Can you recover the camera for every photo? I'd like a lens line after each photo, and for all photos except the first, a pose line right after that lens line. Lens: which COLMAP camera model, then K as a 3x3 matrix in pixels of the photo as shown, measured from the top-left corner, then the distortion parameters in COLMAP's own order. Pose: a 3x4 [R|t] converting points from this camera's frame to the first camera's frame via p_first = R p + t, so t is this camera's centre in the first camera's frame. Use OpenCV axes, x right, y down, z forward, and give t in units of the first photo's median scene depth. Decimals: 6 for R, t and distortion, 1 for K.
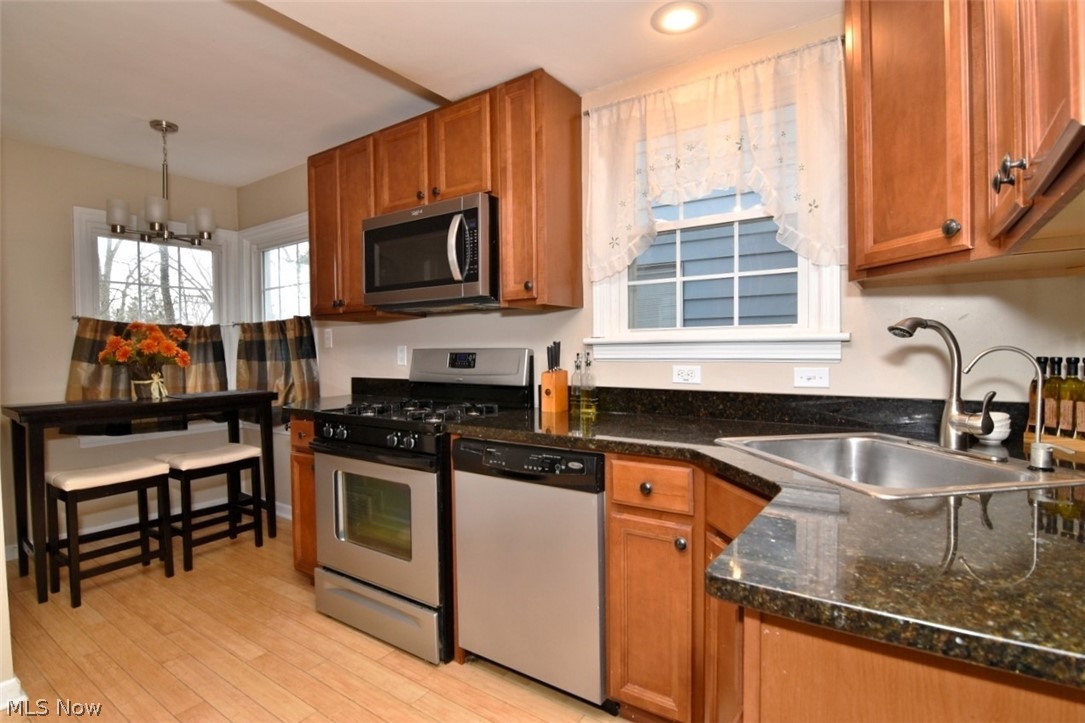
lens RADIAL K [[532.0, 0, 544.3], [0, 532.0, 352.9], [0, 0, 1]] dist [-0.006720, -0.000910]
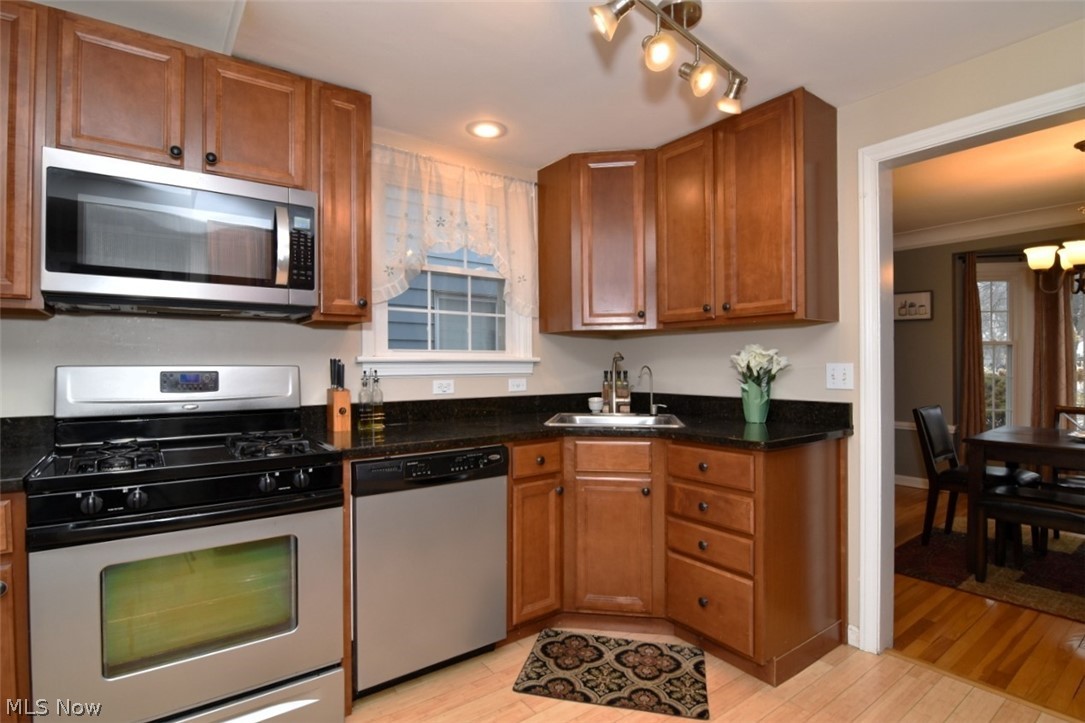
lens RADIAL K [[532.0, 0, 543.0], [0, 532.0, 363.9], [0, 0, 1]] dist [-0.006720, -0.000910]
pose [[0.318654, 0.014571, 0.947759, -0.924546], [0.010082, 0.999773, -0.018761, 0.012017], [-0.947817, 0.015534, 0.318435, 0.401565]]
